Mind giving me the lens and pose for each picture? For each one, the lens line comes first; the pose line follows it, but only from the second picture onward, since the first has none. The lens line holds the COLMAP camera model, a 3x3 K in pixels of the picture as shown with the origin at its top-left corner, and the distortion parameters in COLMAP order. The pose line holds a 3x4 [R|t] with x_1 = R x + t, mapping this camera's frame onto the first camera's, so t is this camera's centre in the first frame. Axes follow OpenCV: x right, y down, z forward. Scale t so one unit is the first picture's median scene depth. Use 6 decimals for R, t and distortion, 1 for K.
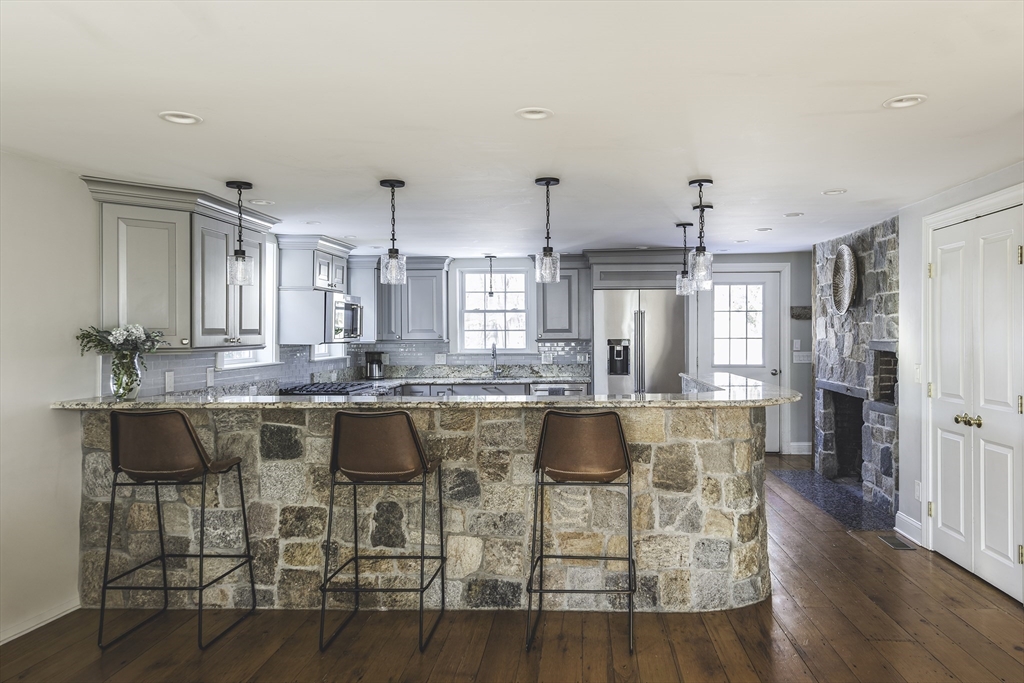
lens RADIAL K [[950.5, 0, 512.0], [0, 950.5, 341.5], [0, 0, 1]] dist [0.098193, 0.001981]
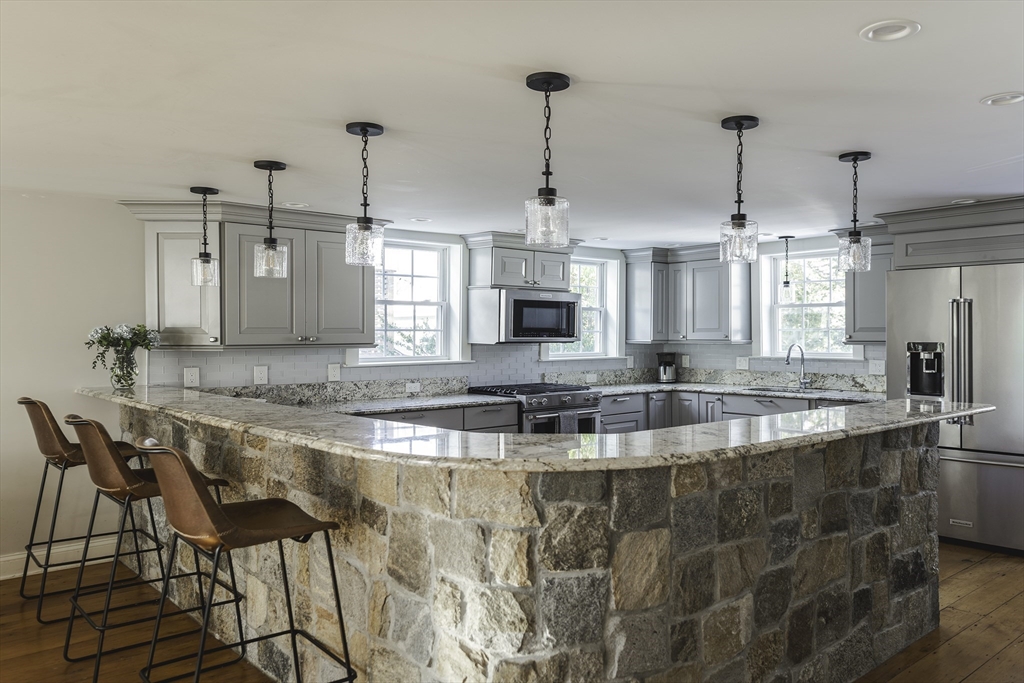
lens RADIAL K [[779.9, 0, 512.0], [0, 779.9, 341.5], [0, 0, 1]] dist [0.025910, 0.000669]
pose [[0.643019, 0.012273, -0.765752, 0.416039], [-0.009462, 0.999923, 0.008081, -0.005783], [0.765792, 0.002050, 0.643085, 0.502087]]
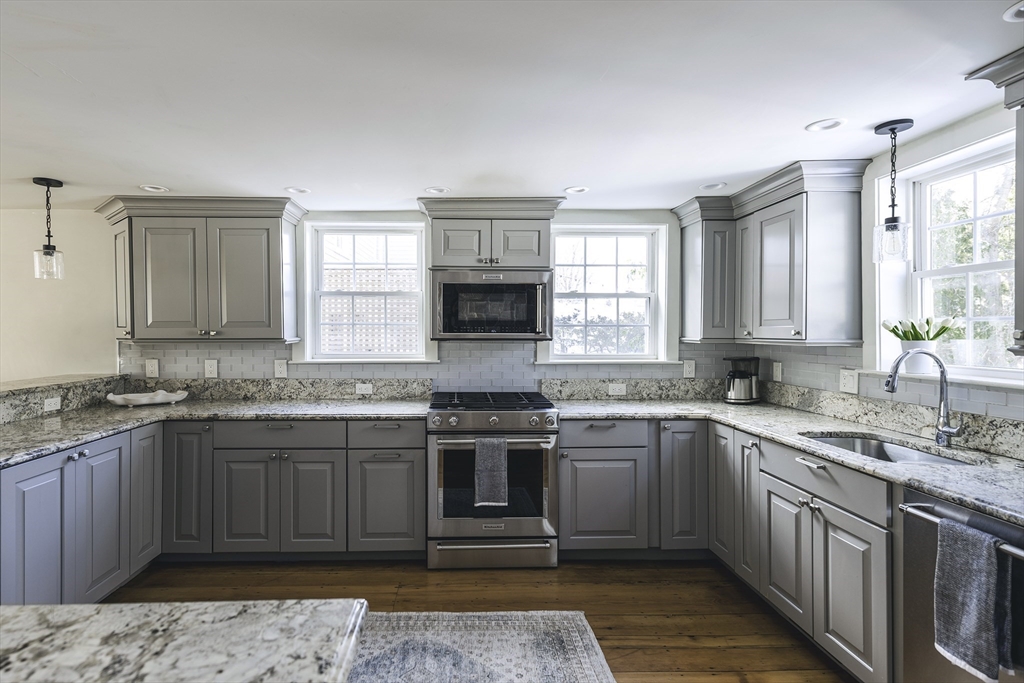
lens RADIAL K [[540.0, 0, 512.0], [0, 540.0, 341.5], [0, 0, 1]] dist [-0.002678, -0.000749]
pose [[0.045695, 0.026585, -0.998602, 0.234787], [-0.010142, 0.999607, 0.026147, -0.008413], [0.998904, 0.008933, 0.045946, 1.046069]]
